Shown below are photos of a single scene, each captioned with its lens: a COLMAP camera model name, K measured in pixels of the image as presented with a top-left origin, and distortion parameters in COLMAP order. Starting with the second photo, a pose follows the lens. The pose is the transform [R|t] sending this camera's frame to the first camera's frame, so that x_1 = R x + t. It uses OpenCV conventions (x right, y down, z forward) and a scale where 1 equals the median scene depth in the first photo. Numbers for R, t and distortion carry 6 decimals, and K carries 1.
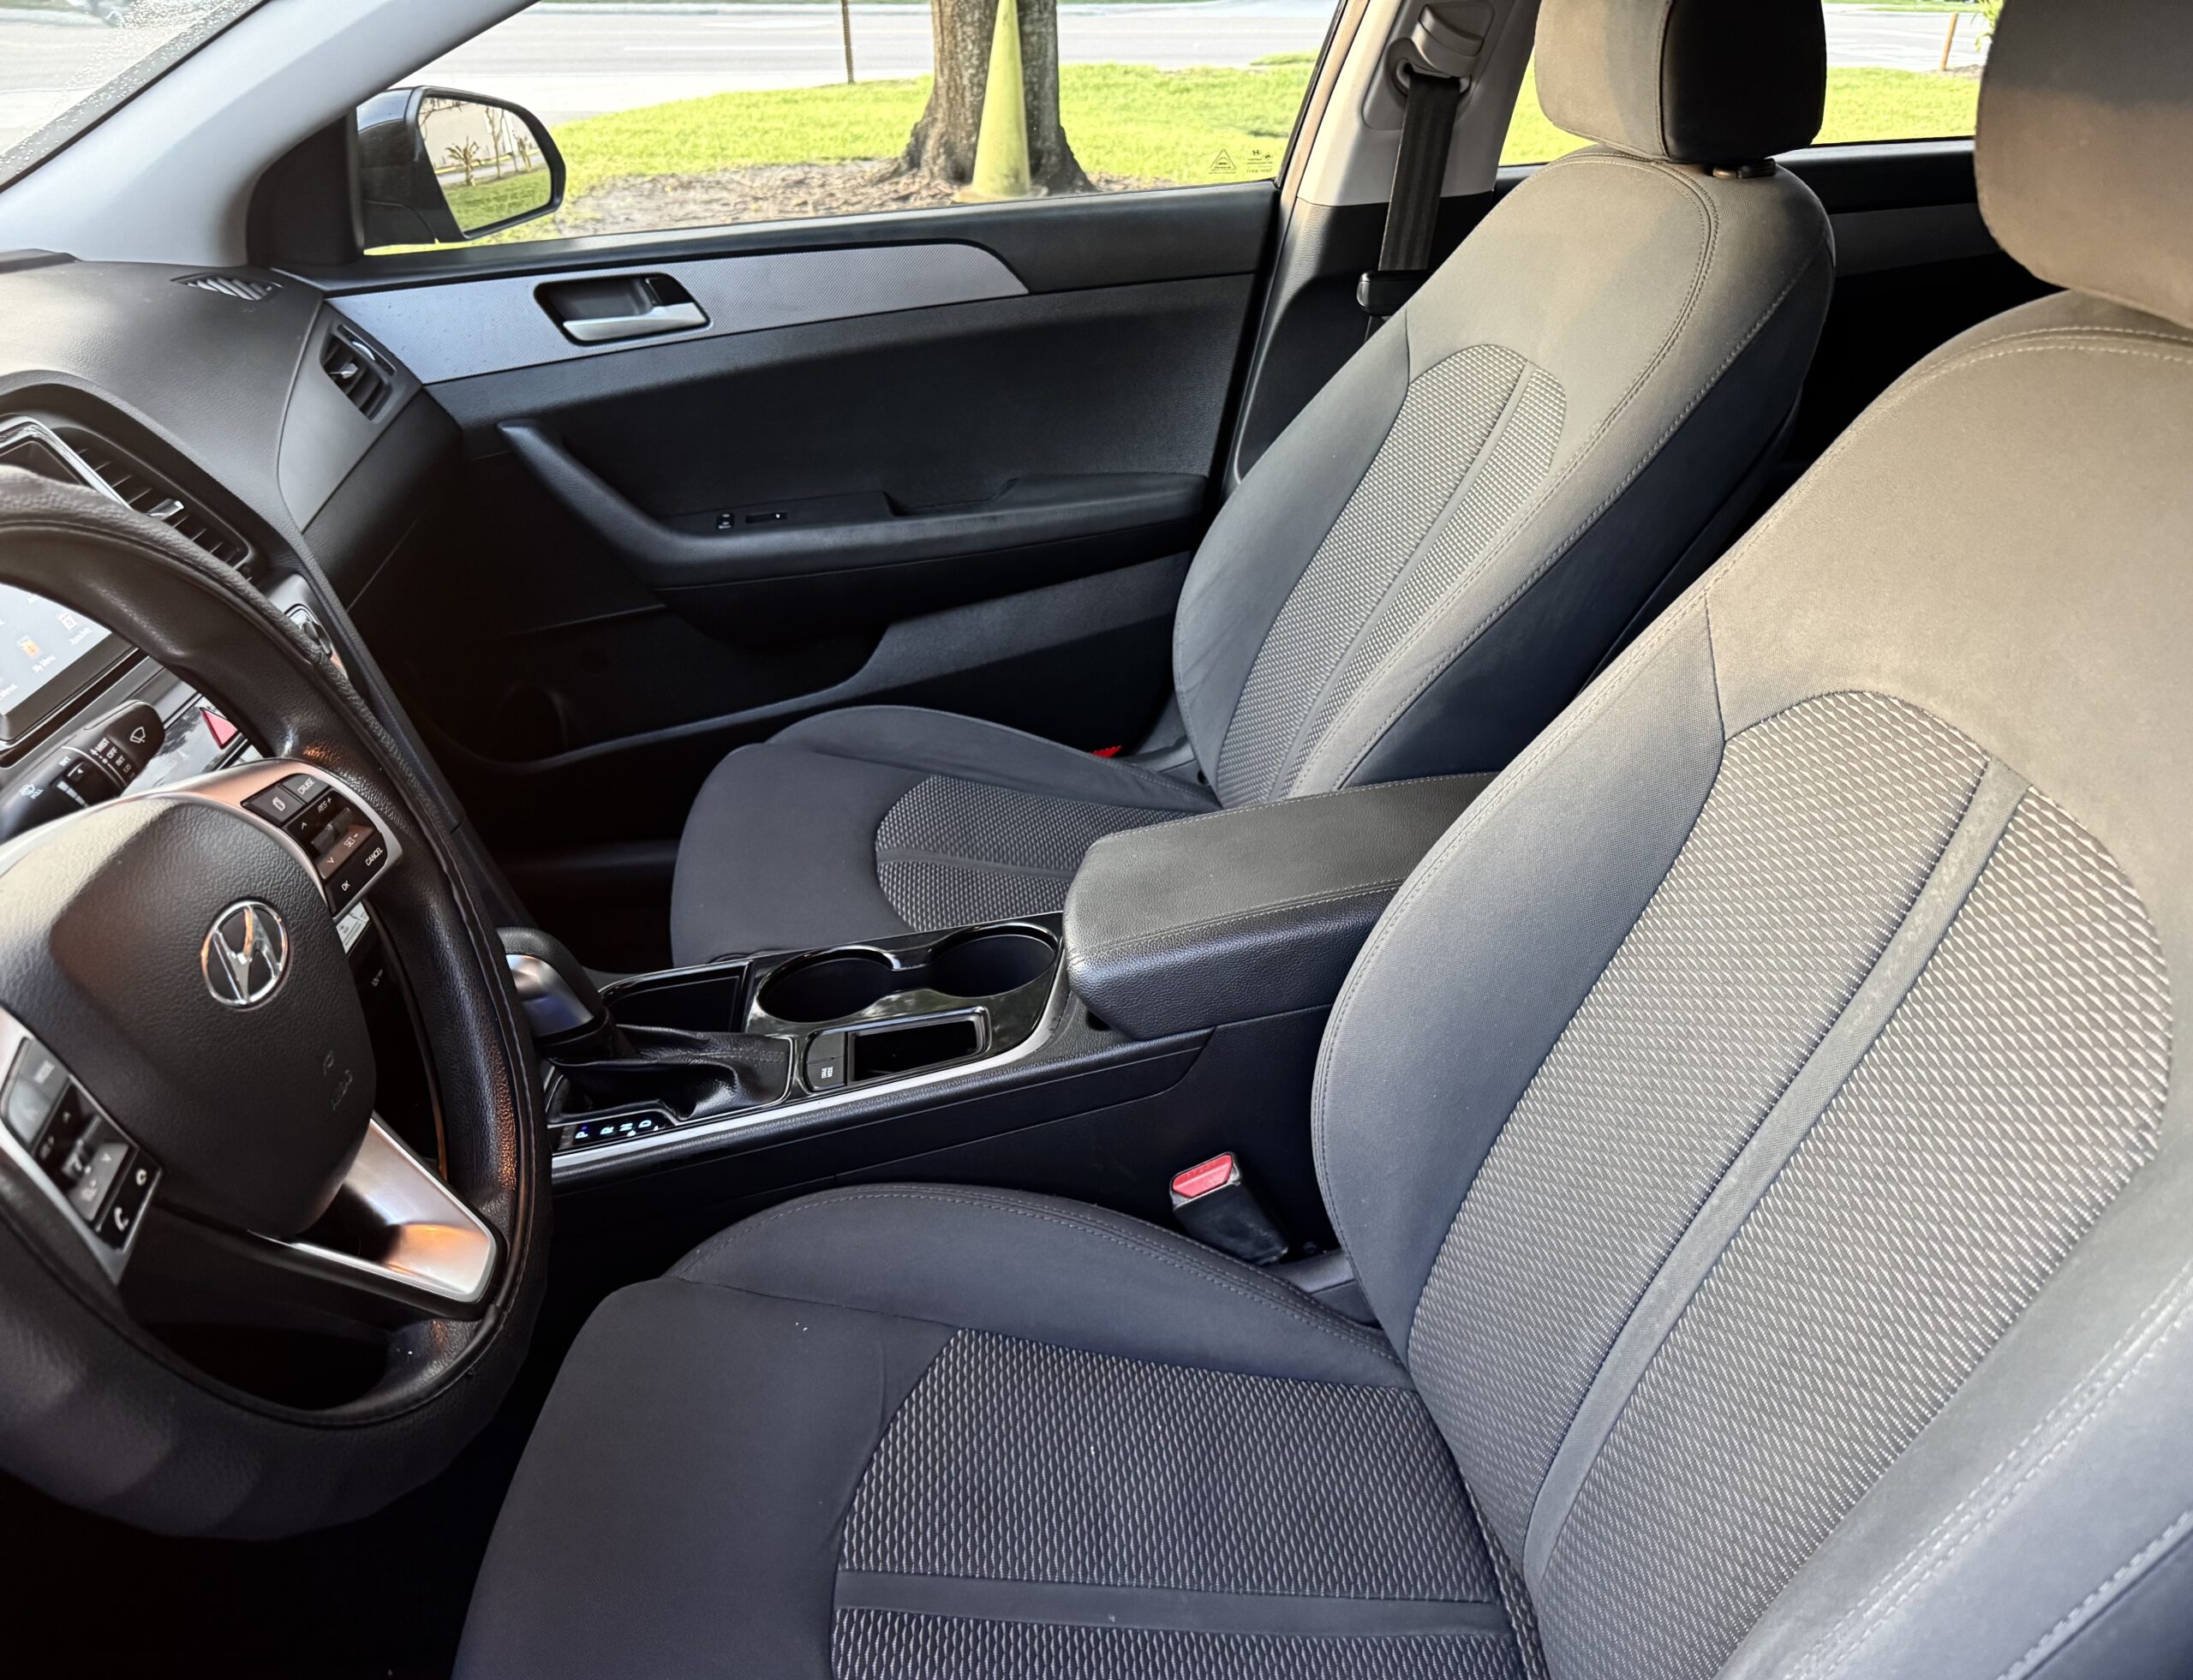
lens RADIAL K [[1593.5, 0, 1096.5], [0, 1593.5, 840.0], [0, 0, 1]] dist [0.001412, 0.000498]
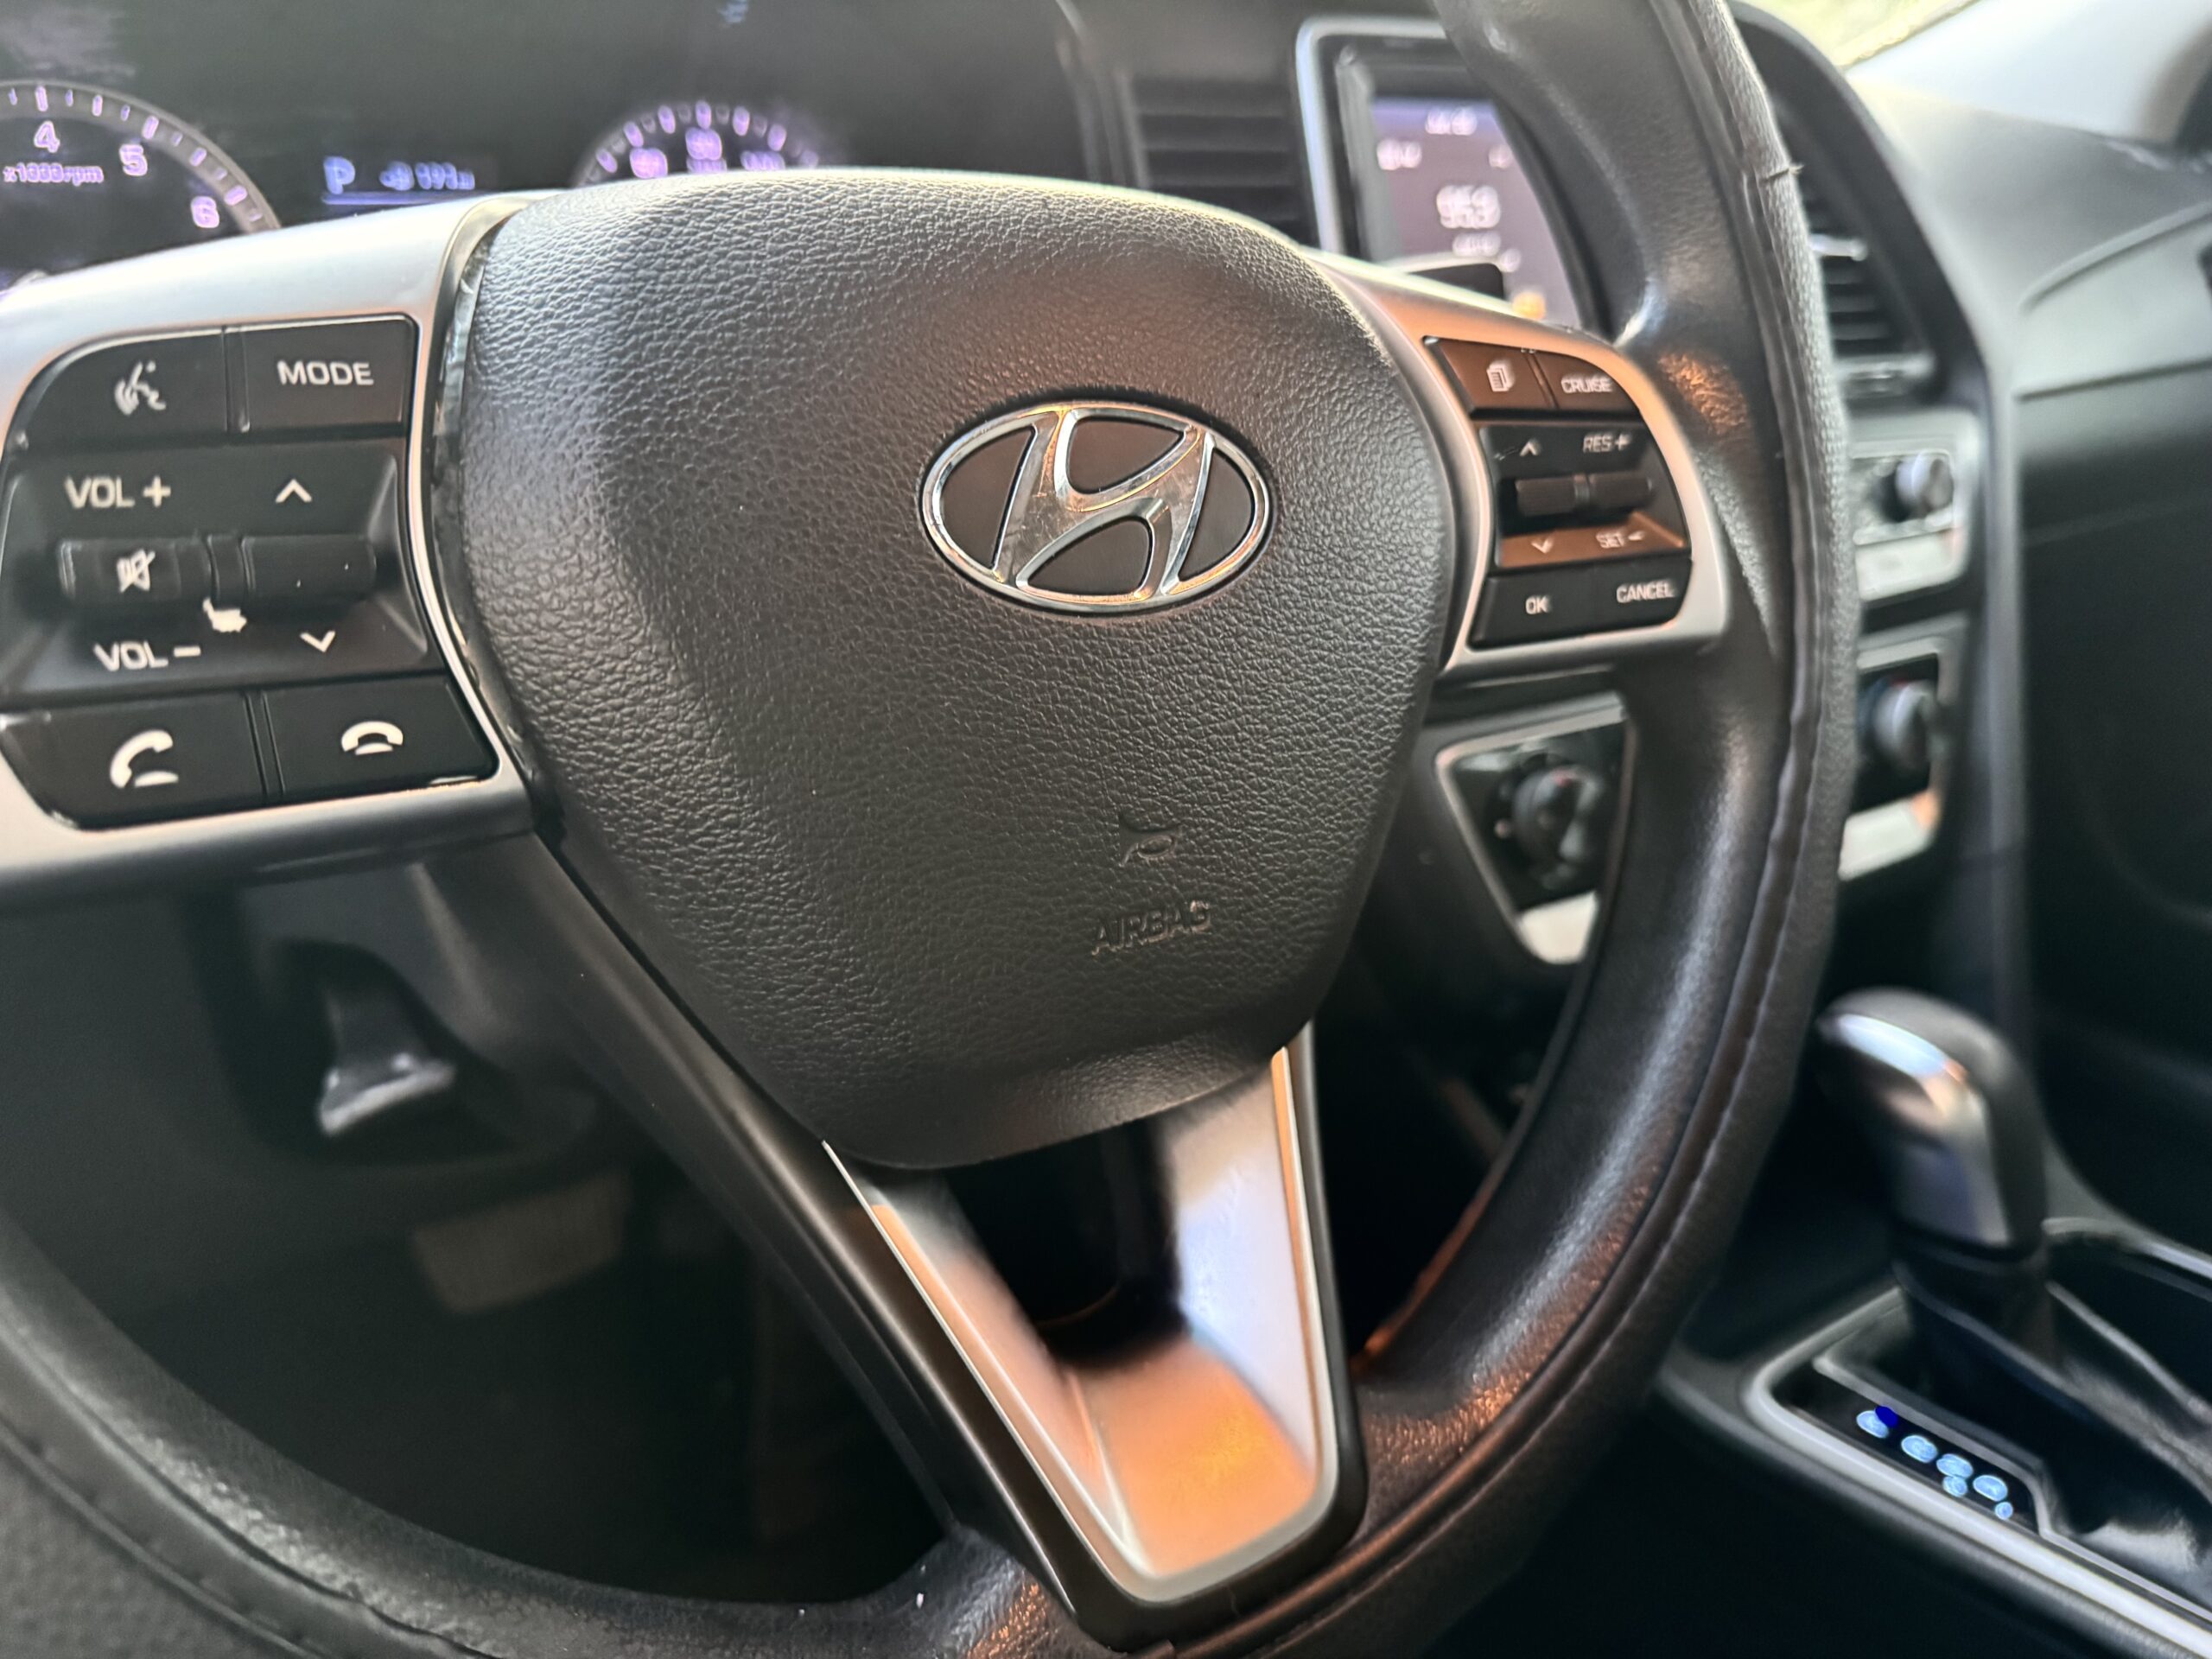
lens RADIAL K [[1569.3, 0, 1106.0], [0, 1569.3, 829.5], [0, 0, 1]] dist [-0.055638, -0.003959]
pose [[0.461703, 0.378596, -0.802182, -0.152437], [-0.445960, 0.880812, 0.159030, 0.064134], [0.766779, 0.284316, 0.575512, 0.646476]]
